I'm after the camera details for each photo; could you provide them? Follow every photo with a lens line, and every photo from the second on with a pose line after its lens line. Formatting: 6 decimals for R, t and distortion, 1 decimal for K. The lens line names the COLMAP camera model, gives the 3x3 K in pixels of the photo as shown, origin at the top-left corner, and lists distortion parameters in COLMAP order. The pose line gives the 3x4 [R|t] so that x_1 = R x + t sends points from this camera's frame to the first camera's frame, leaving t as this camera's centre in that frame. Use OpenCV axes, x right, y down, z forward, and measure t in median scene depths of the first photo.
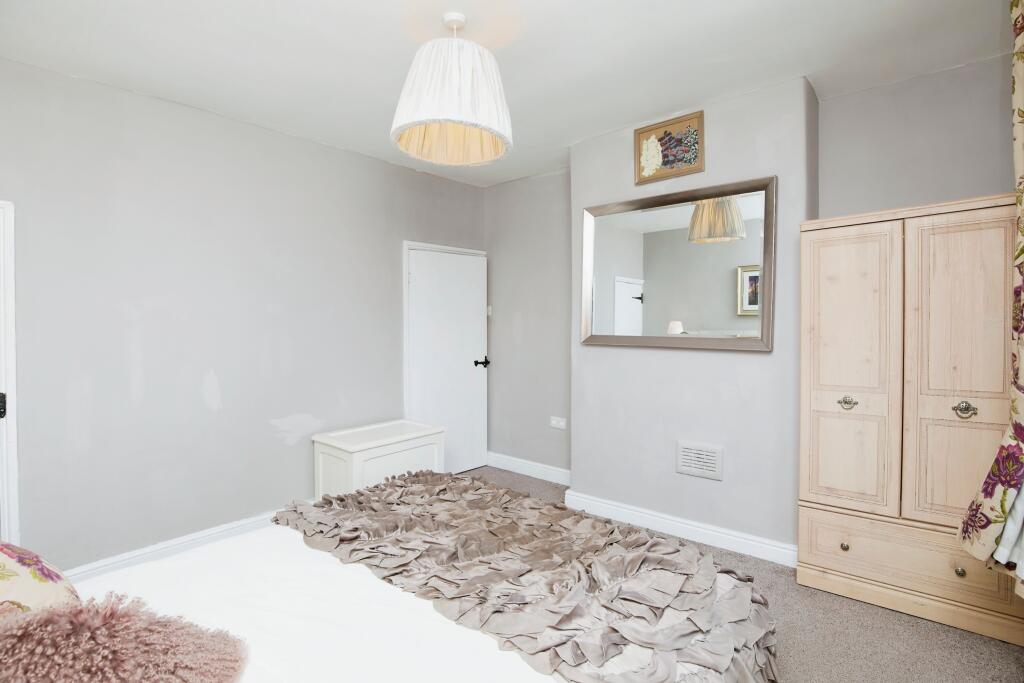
lens RADIAL K [[472.9, 0, 515.5], [0, 472.9, 334.4], [0, 0, 1]] dist [-0.039925, 0.001778]
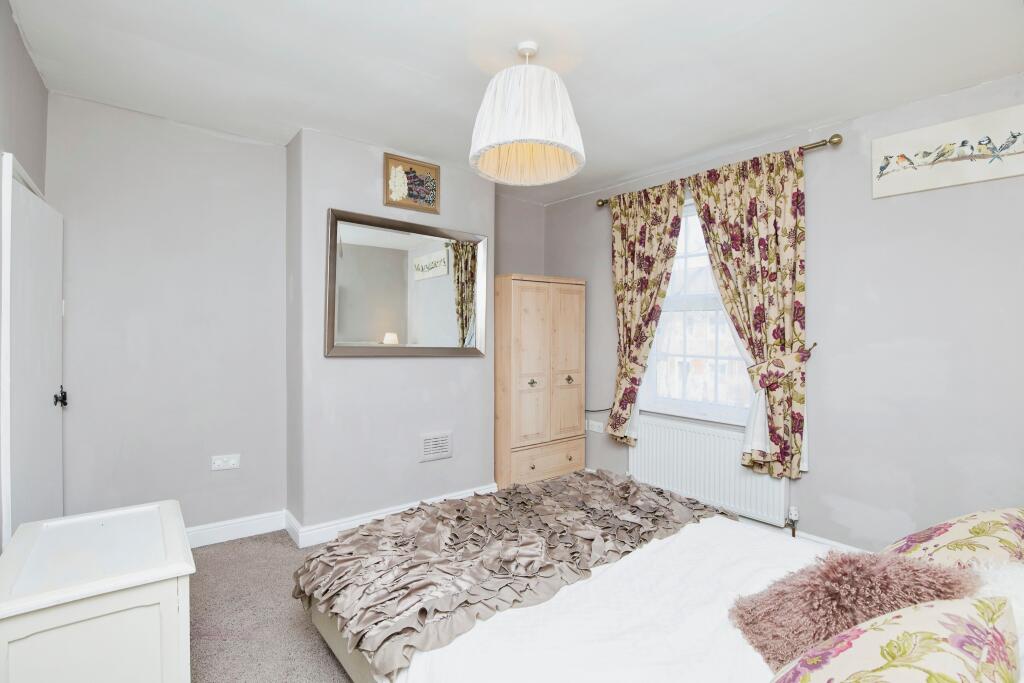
lens RADIAL K [[472.9, 0, 515.3], [0, 472.9, 339.6], [0, 0, 1]] dist [-0.039925, 0.001778]
pose [[0.196179, -0.000200, 0.980568, -0.772312], [0.008969, 0.999959, -0.001590, -0.009243], [-0.980527, 0.009107, 0.196173, 0.537100]]
